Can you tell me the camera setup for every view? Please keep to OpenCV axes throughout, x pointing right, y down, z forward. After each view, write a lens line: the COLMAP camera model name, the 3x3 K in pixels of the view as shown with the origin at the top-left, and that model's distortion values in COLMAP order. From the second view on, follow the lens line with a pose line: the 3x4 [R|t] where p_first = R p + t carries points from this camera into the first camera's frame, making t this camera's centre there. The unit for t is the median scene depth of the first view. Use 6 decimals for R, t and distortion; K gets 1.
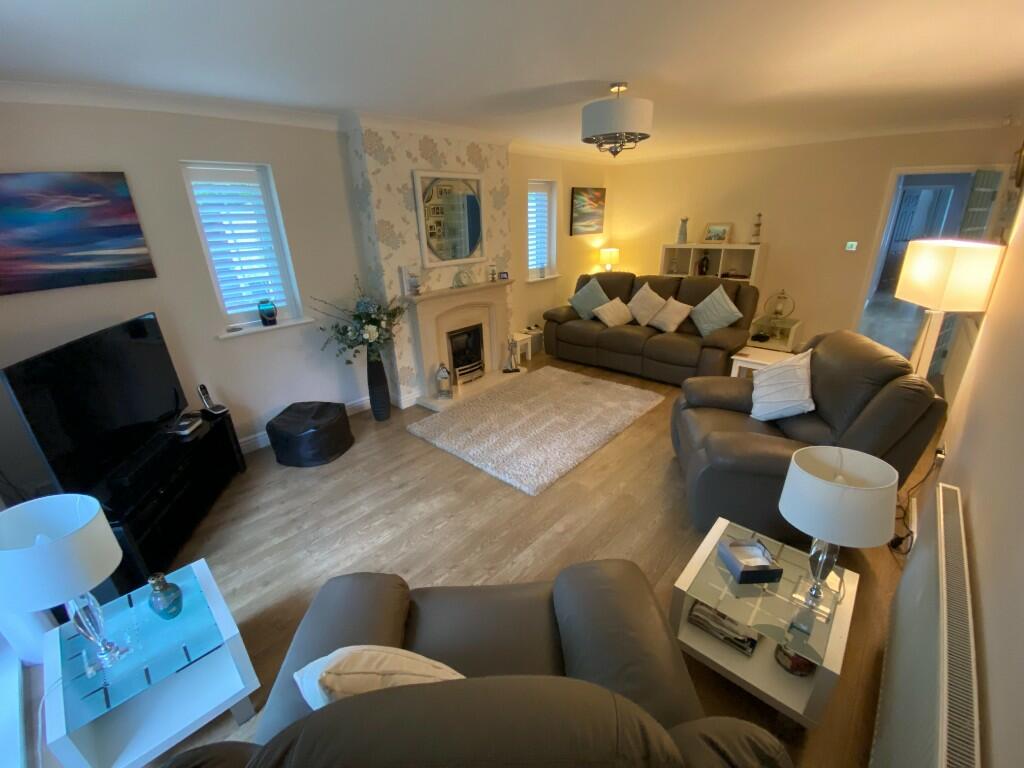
lens RADIAL K [[415.6, 0, 513.7], [0, 415.6, 381.0], [0, 0, 1]] dist [-0.019943, -0.001050]
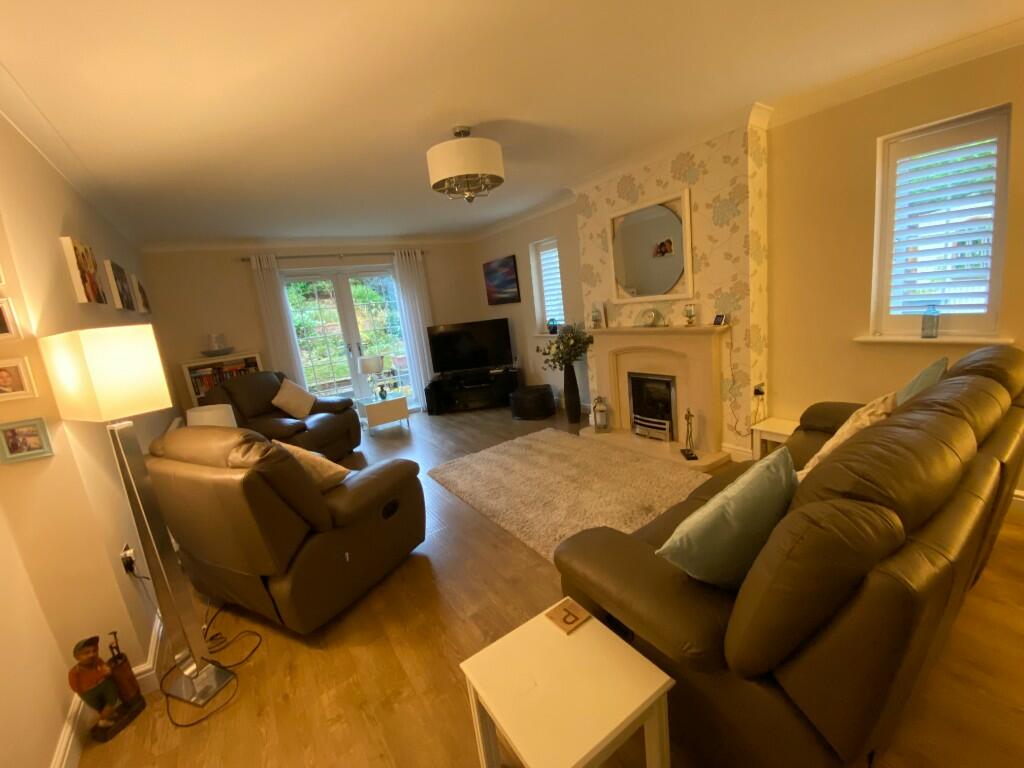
lens RADIAL K [[414.2, 0, 514.9], [0, 414.2, 378.5], [0, 0, 1]] dist [-0.009060, -0.005318]
pose [[-0.225446, 0.243003, -0.943464, 0.901022], [-0.219633, 0.930789, 0.292221, -0.364443], [0.949176, 0.273096, -0.156471, 1.025887]]
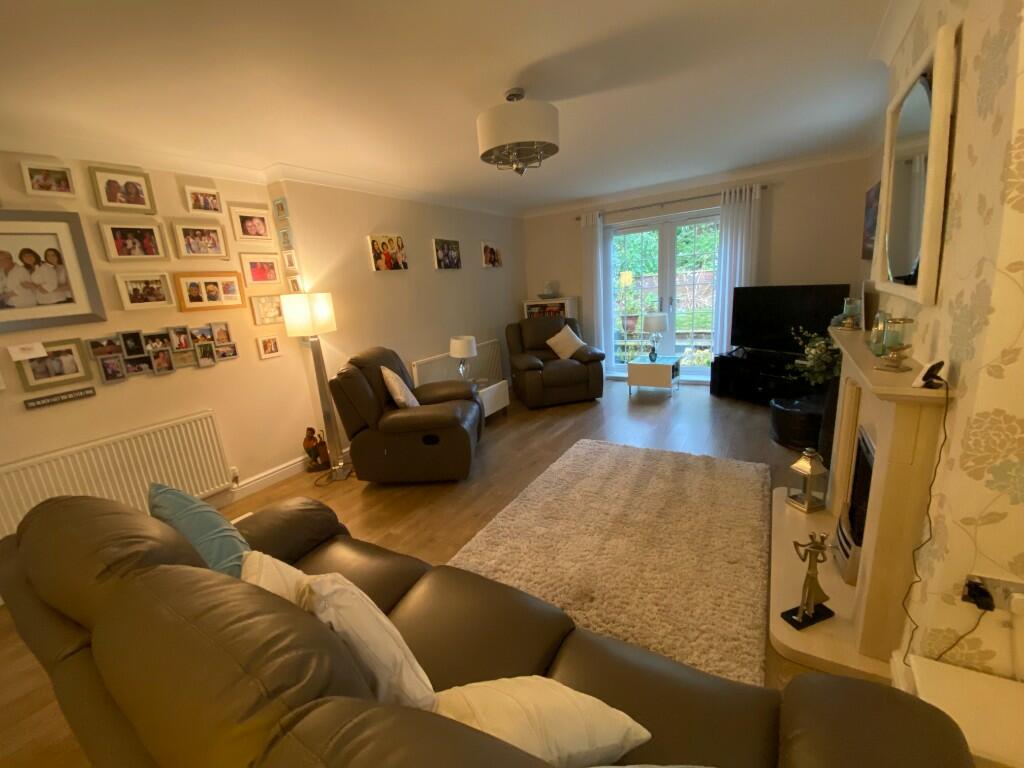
lens RADIAL K [[415.6, 0, 503.9], [0, 415.6, 383.5], [0, 0, 1]] dist [-0.019943, -0.001050]
pose [[-0.979600, 0.156869, -0.125600, 0.333167], [0.061993, 0.830430, 0.553663, -0.509980], [0.191154, 0.534582, -0.823215, 1.465968]]
